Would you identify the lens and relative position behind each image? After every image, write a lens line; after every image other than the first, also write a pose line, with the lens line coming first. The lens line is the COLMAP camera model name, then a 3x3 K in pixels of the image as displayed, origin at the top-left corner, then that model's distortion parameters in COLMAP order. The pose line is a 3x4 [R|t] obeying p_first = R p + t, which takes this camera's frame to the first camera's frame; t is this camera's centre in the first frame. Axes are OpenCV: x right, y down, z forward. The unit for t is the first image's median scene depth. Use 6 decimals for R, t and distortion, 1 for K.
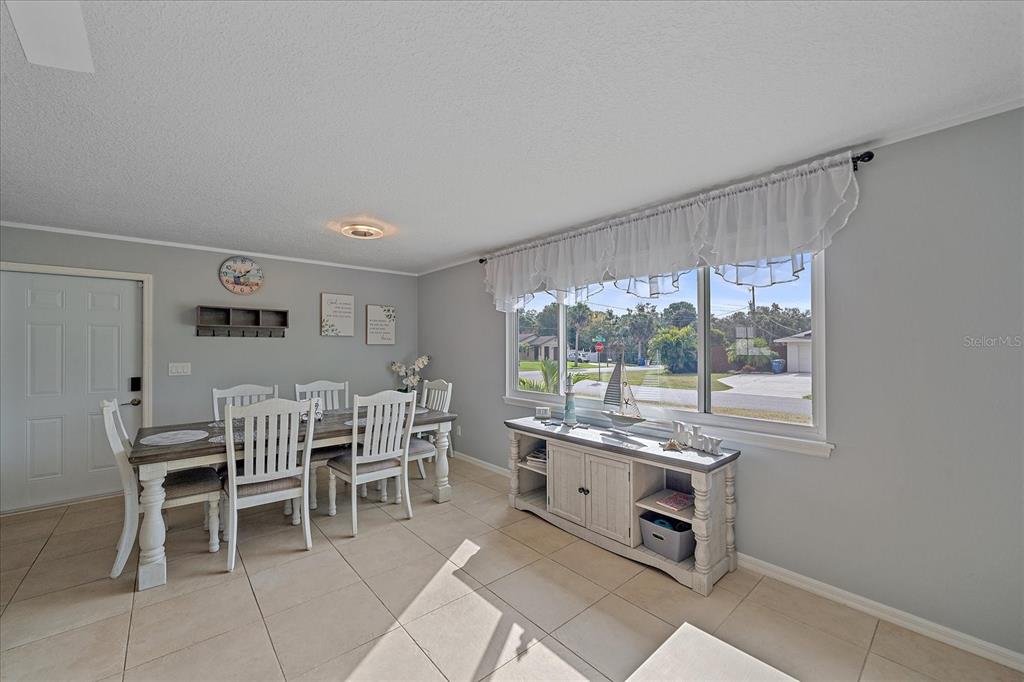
lens RADIAL K [[398.3, 0, 506.9], [0, 398.3, 343.3], [0, 0, 1]] dist [-0.003703, -0.000372]
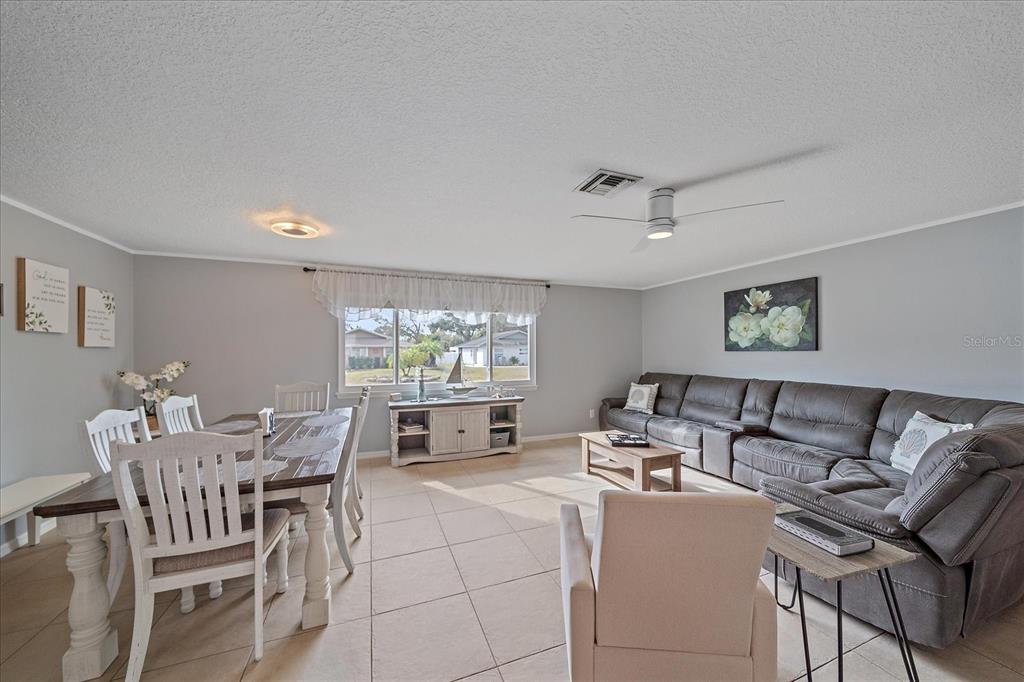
lens RADIAL K [[354.2, 0, 506.3], [0, 354.2, 350.6], [0, 0, 1]] dist [-0.006383, -0.000187]
pose [[0.338117, -0.000857, 0.941104, -0.906763], [-0.006569, 0.999973, 0.003270, 0.003738], [-0.941081, -0.007288, 0.338102, 0.212100]]
